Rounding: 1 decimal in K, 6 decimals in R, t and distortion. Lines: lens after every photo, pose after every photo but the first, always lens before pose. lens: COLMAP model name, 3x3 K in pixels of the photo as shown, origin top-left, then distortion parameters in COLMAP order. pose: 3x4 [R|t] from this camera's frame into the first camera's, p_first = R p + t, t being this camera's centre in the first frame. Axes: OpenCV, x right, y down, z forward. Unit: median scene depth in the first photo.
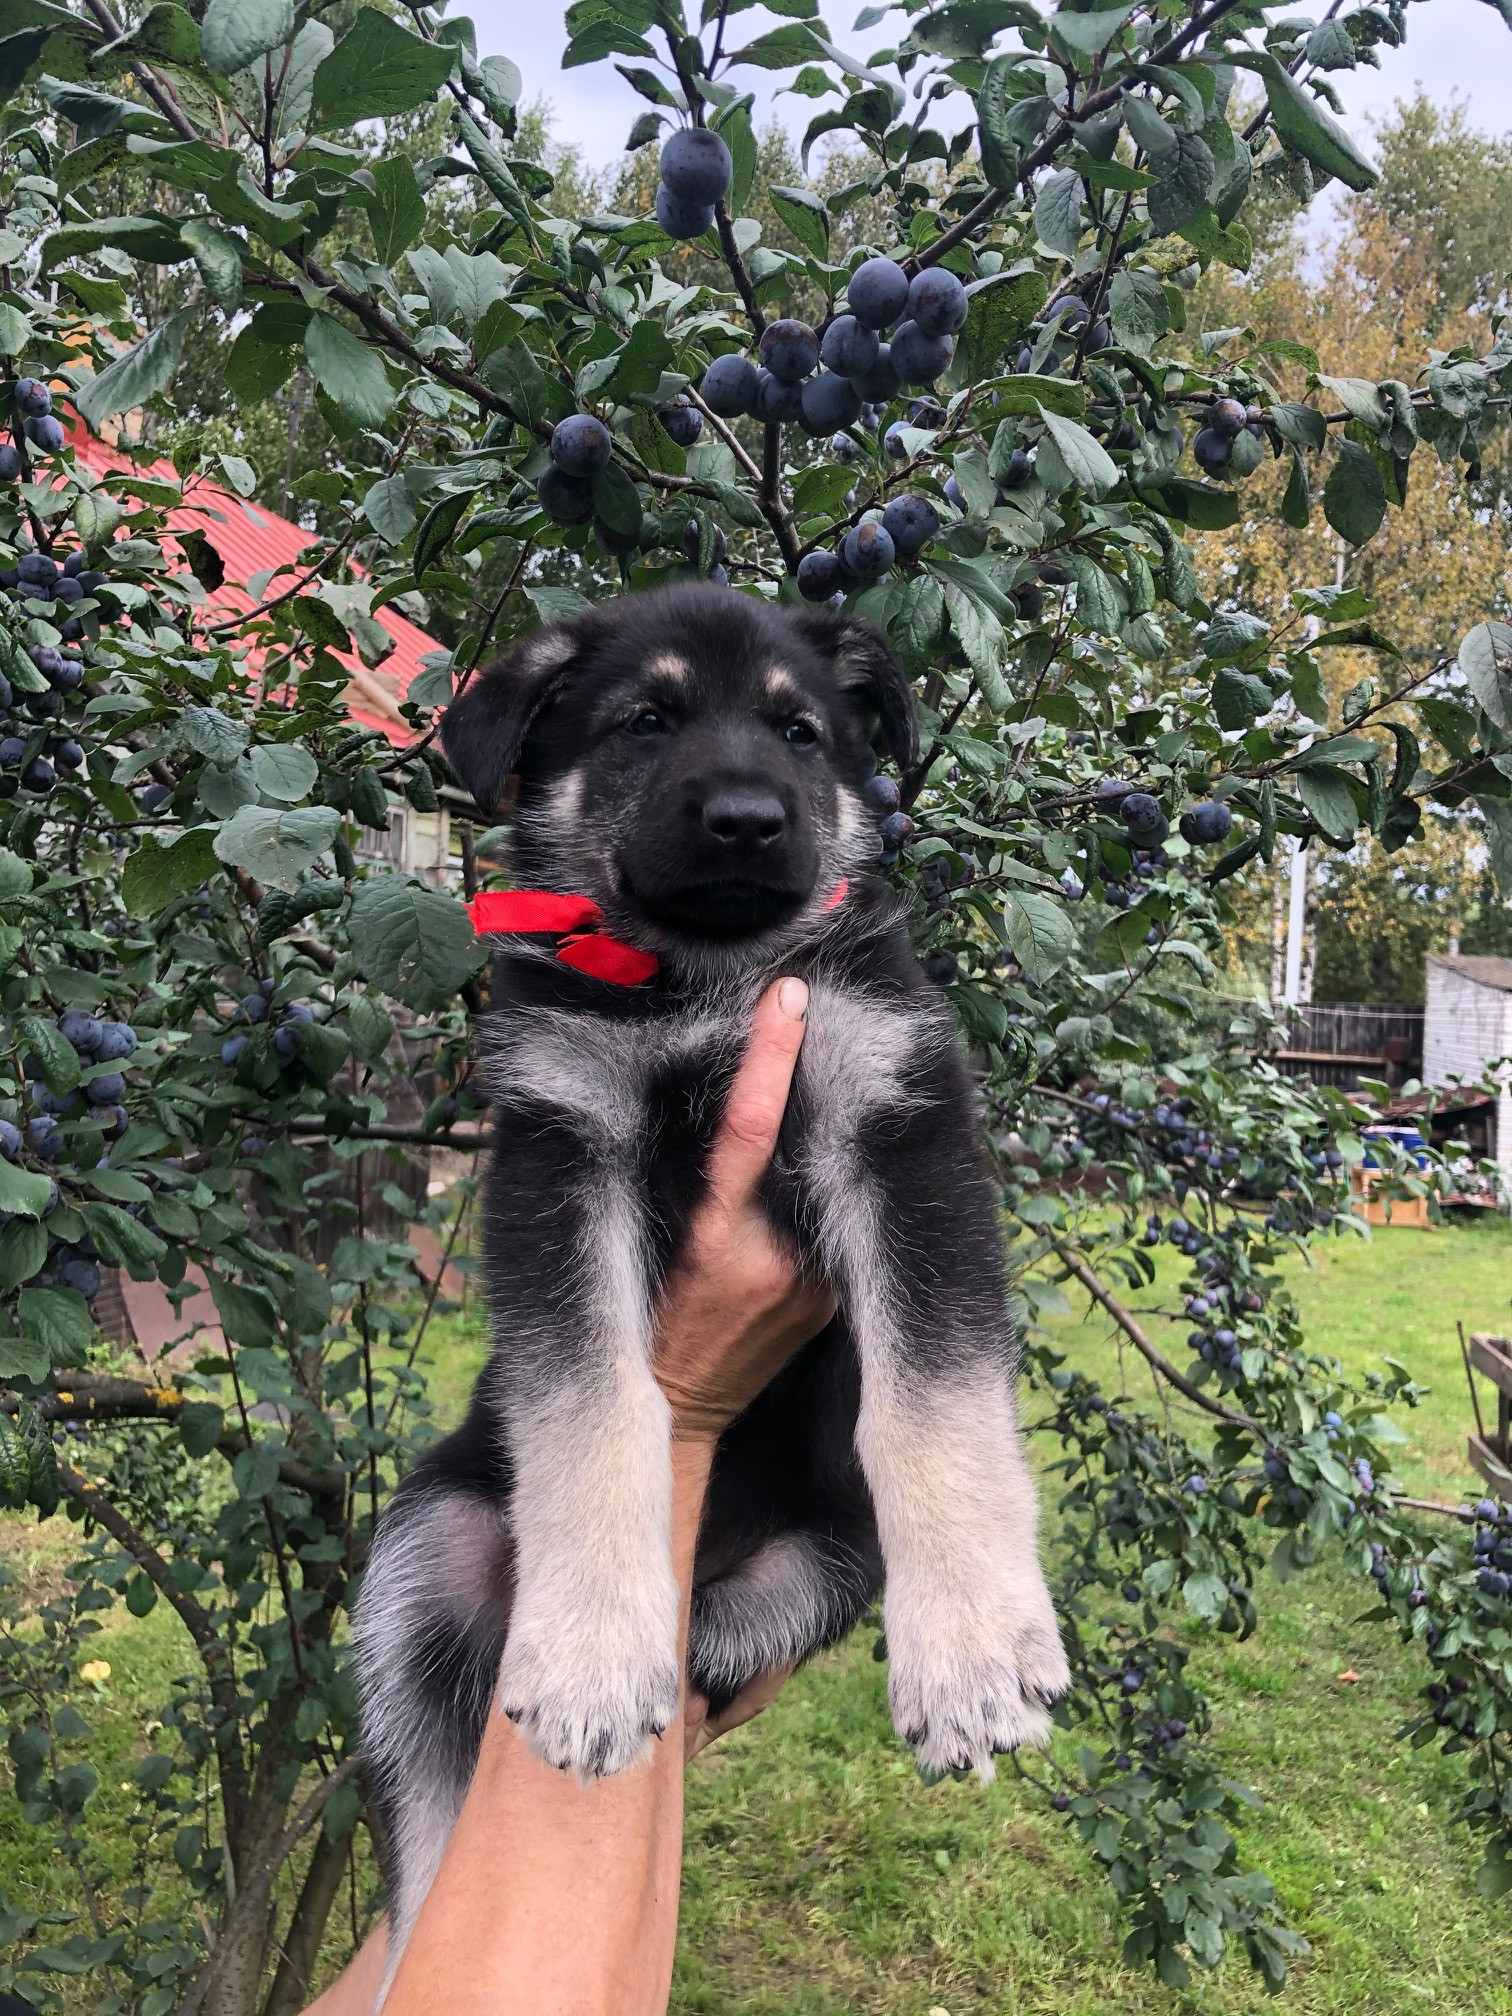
lens RADIAL K [[1682.6, 0, 752.2], [0, 1682.6, 1041.2], [0, 0, 1]] dist [-0.051204, 0.066478]
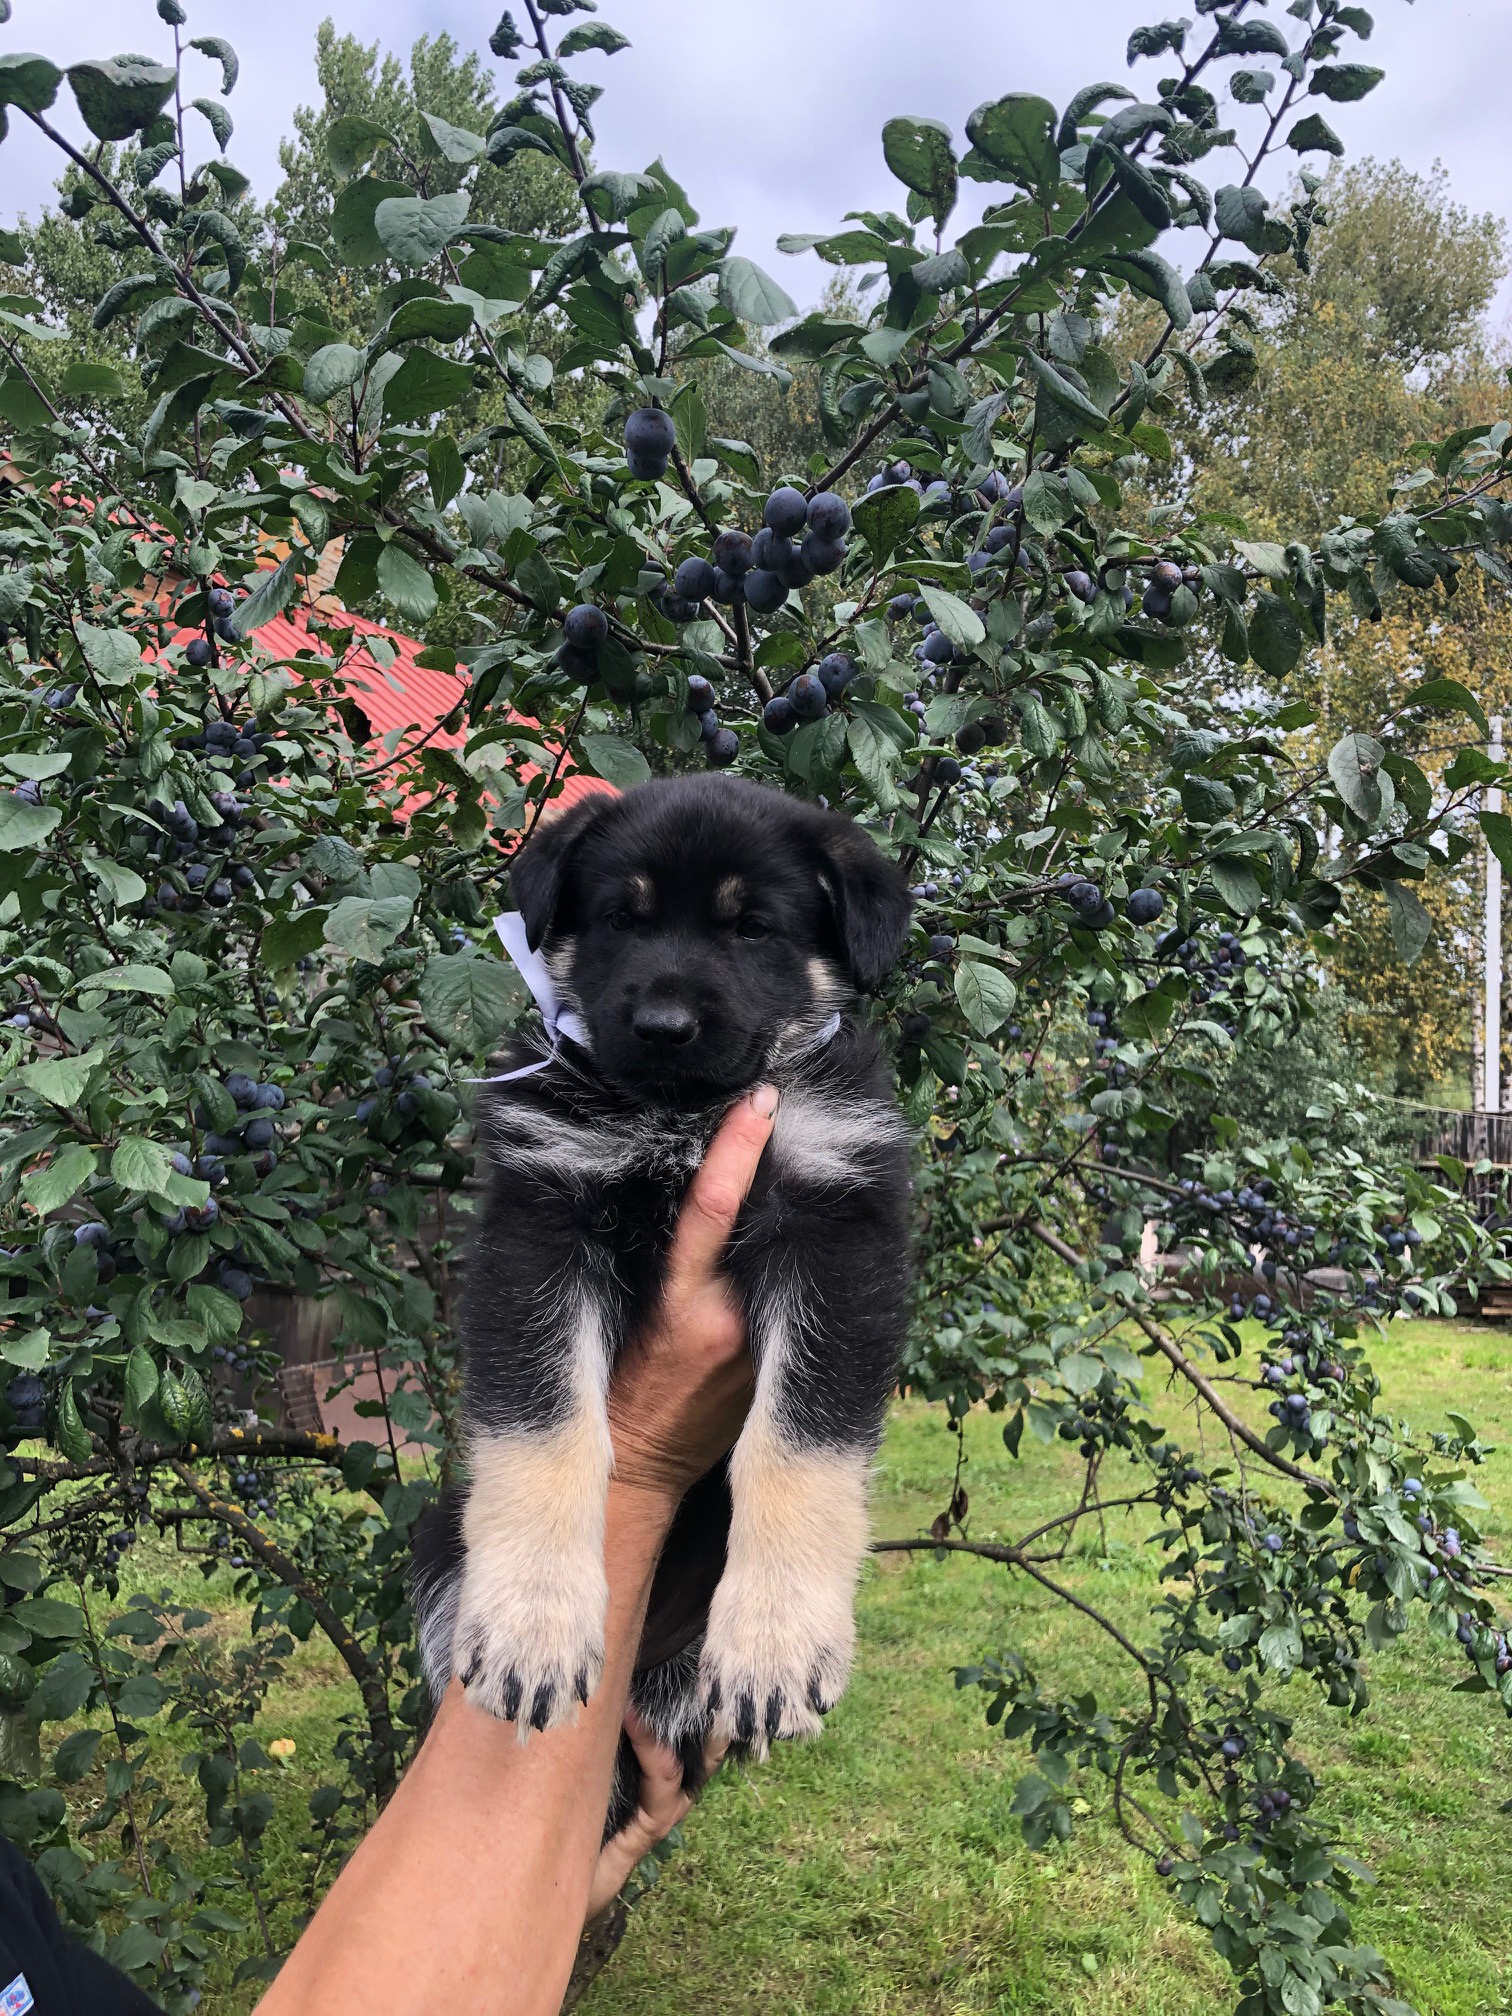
lens RADIAL K [[1680.2, 0, 752.3], [0, 1680.2, 1015.2], [0, 0, 1]] dist [-0.014703, -0.005988]
pose [[0.992718, -0.018728, -0.118997, 0.067785], [0.007263, 0.995348, -0.096066, 0.031372], [0.120242, 0.094502, 0.988236, -0.107424]]
